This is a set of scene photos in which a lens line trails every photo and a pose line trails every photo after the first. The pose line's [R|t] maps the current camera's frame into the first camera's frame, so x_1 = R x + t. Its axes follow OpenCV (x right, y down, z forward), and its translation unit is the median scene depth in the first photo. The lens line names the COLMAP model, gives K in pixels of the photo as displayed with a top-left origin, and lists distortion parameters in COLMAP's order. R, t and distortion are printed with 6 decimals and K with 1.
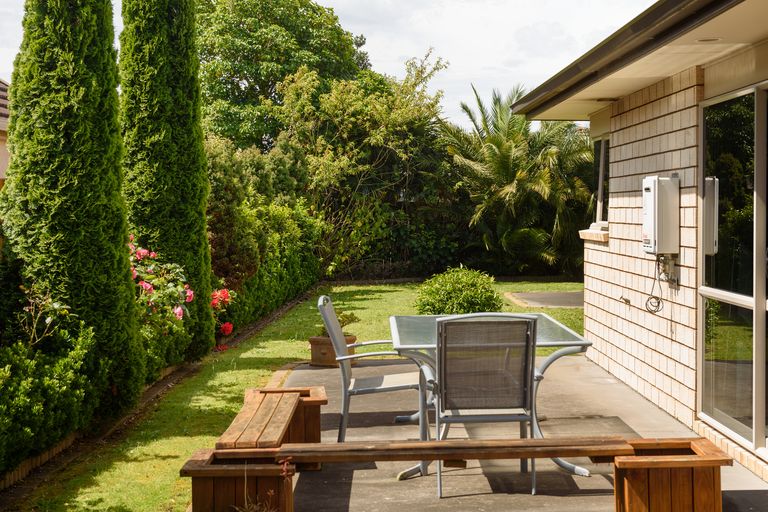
lens RADIAL K [[1244.8, 0, 384.0], [0, 1244.8, 256.0], [0, 0, 1]] dist [-0.114019, 0.028654]
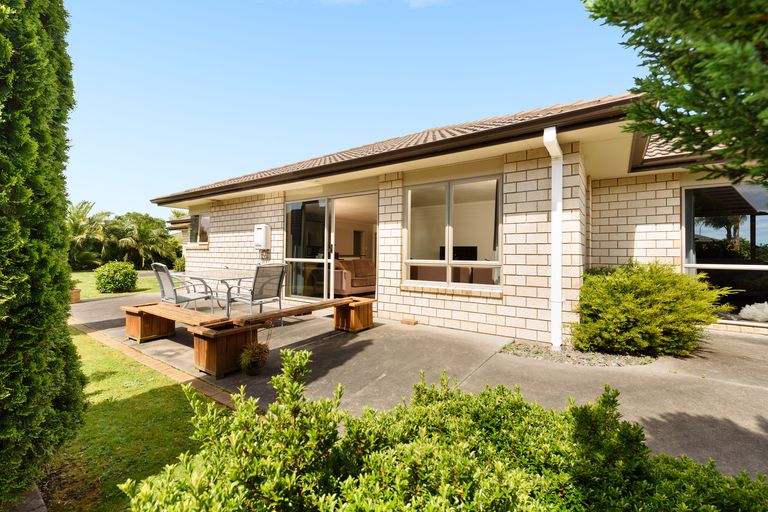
lens RADIAL K [[330.9, 0, 384.0], [0, 330.9, 256.0], [0, 0, 1]] dist [-0.010962, -0.000016]
pose [[0.596070, 0.010823, 0.802859, -0.121520], [0.011873, 0.999681, -0.022291, 0.016953], [-0.802845, 0.022819, 0.595752, 0.119161]]
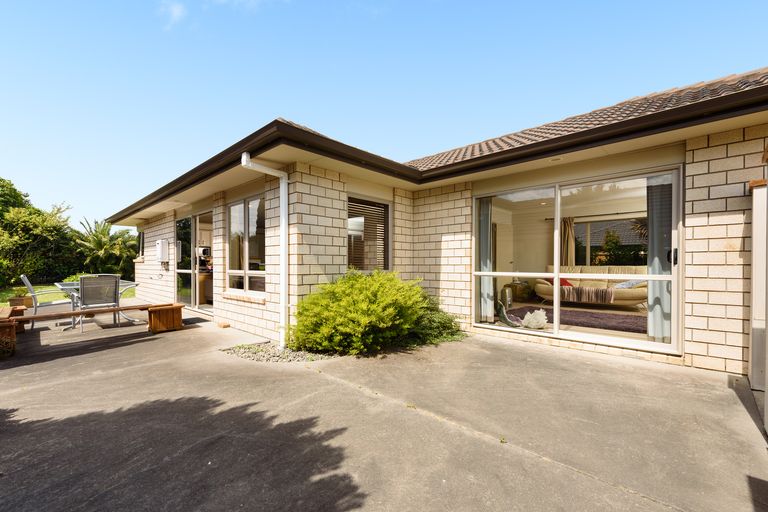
lens RADIAL K [[330.6, 0, 383.9], [0, 330.6, 272.1], [0, 0, 1]] dist [-0.000512, -0.000281]
pose [[0.689875, -0.006081, 0.723903, -0.011153], [0.017374, 0.999816, -0.008159, 0.021094], [-0.723720, 0.018206, 0.689853, -0.050209]]
